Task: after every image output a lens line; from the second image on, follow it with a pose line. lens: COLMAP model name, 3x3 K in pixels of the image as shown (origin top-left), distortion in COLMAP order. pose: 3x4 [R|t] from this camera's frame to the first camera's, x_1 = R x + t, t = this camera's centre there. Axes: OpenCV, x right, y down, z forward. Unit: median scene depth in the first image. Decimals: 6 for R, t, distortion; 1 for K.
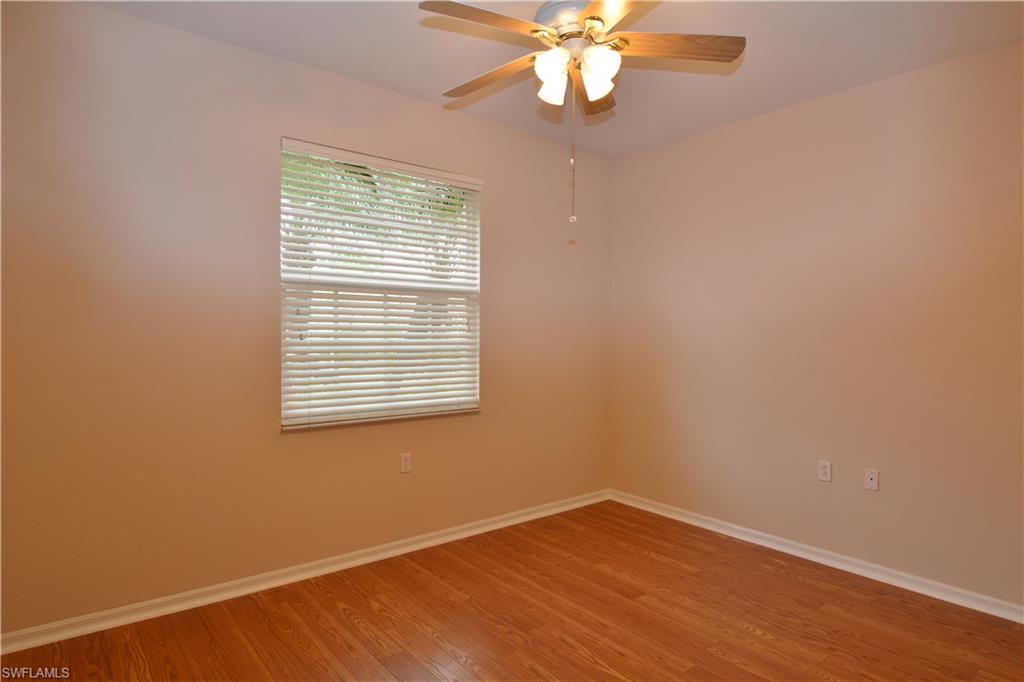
lens RADIAL K [[578.2, 0, 512.0], [0, 578.2, 341.0], [0, 0, 1]] dist [-0.003125, -0.000888]
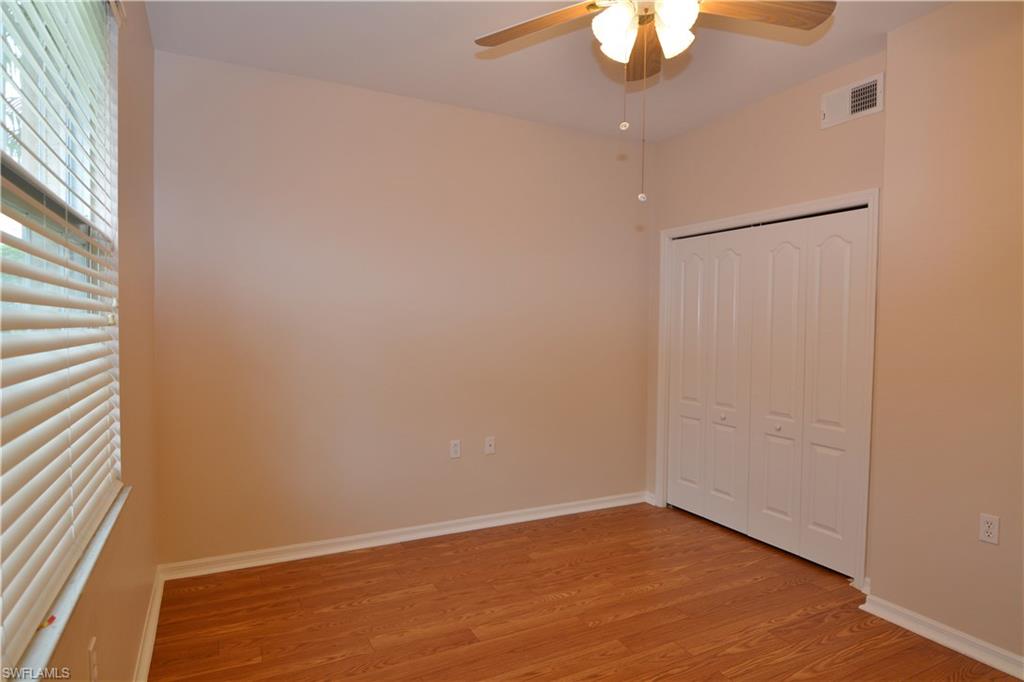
lens RADIAL K [[578.2, 0, 512.0], [0, 578.2, 341.0], [0, 0, 1]] dist [-0.003125, -0.000888]
pose [[0.200191, -0.028298, 0.979348, -0.497953], [0.007209, 0.999598, 0.027409, -0.009592], [-0.979730, 0.001573, 0.200314, 0.657162]]
